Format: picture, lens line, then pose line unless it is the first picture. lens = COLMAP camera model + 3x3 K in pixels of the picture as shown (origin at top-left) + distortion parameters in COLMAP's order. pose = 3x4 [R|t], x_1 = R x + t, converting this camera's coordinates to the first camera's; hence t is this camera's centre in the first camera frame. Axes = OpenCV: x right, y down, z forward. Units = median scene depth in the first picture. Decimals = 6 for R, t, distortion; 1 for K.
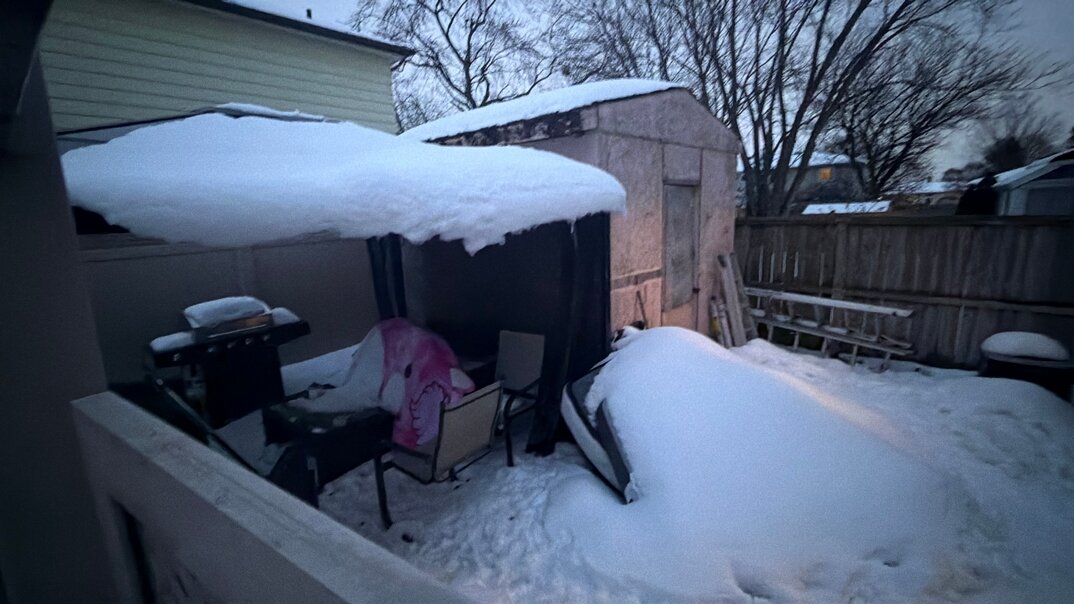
lens RADIAL K [[474.9, 0, 537.0], [0, 474.9, 302.0], [0, 0, 1]] dist [0.000297, 0.000120]
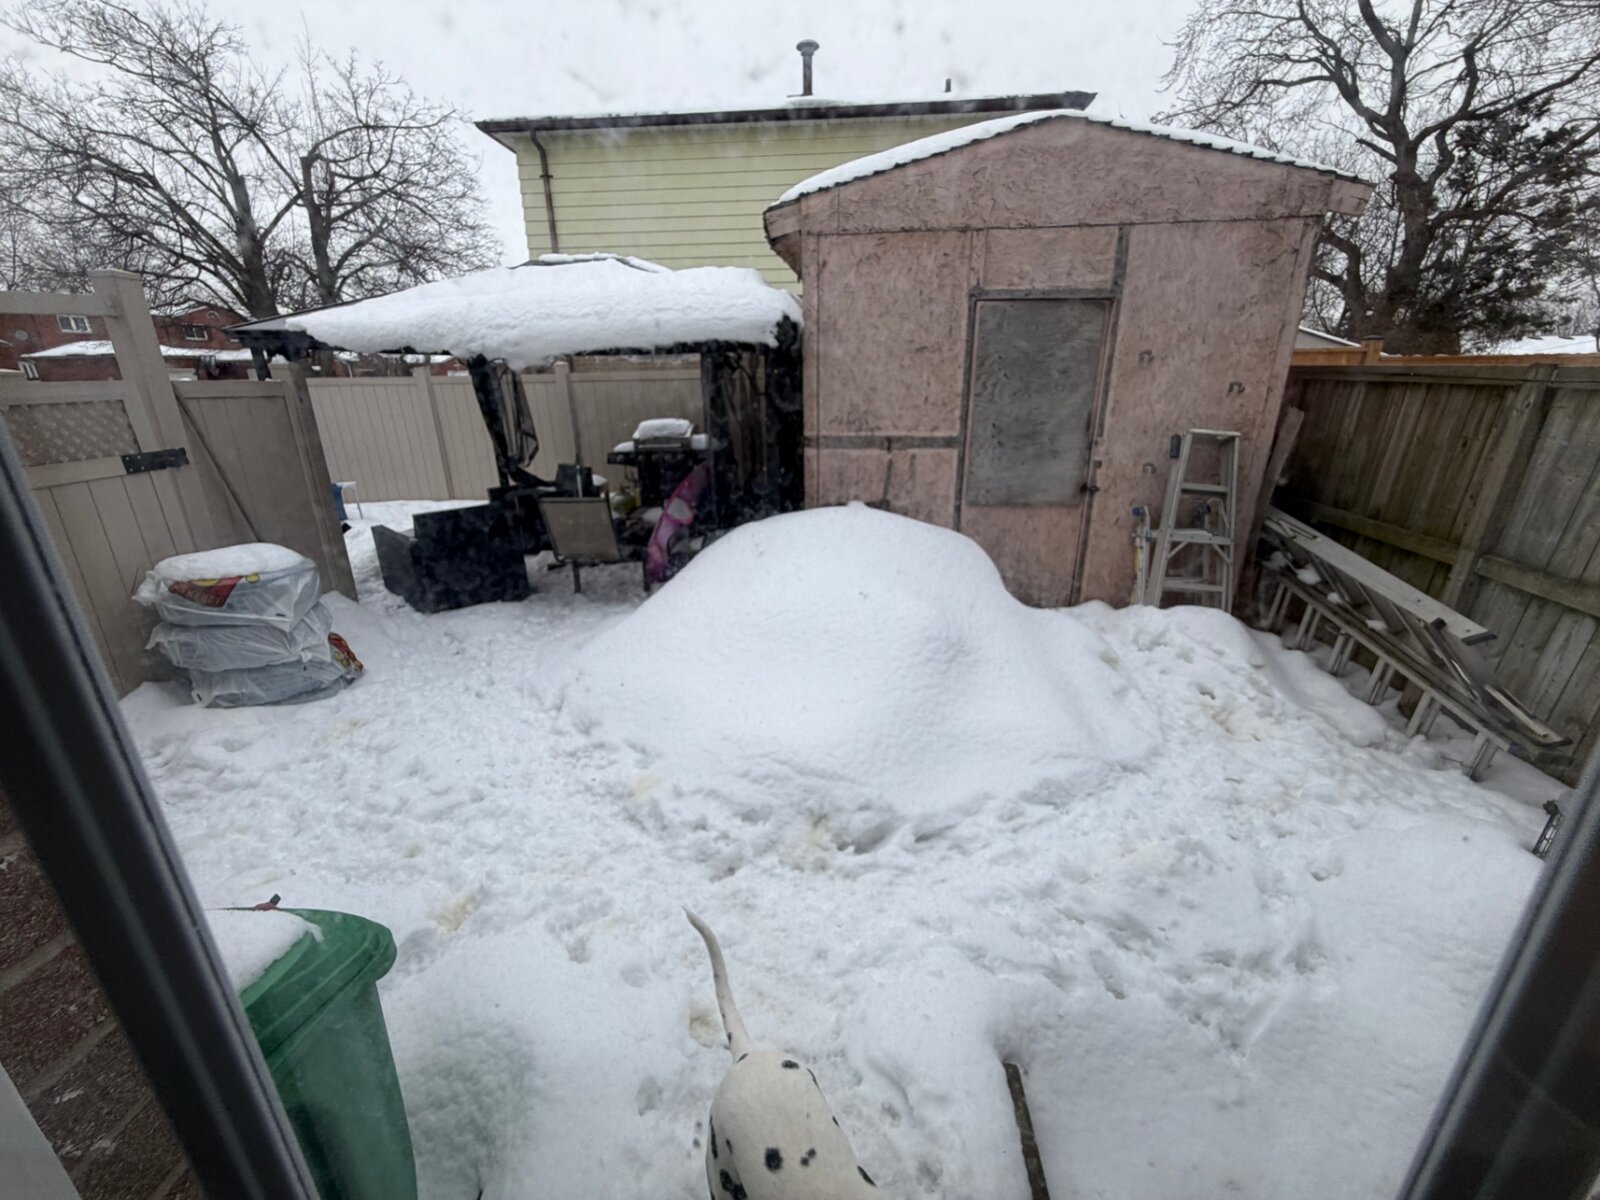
lens RADIAL K [[638.1, 0, 792.8], [0, 638.1, 596.9], [0, 0, 1]] dist [0.004899, -0.000428]
pose [[0.584657, 0.305482, -0.751570, 0.874835], [-0.169644, 0.951954, 0.254961, -0.044522], [0.793345, -0.021565, 0.608390, 0.264213]]
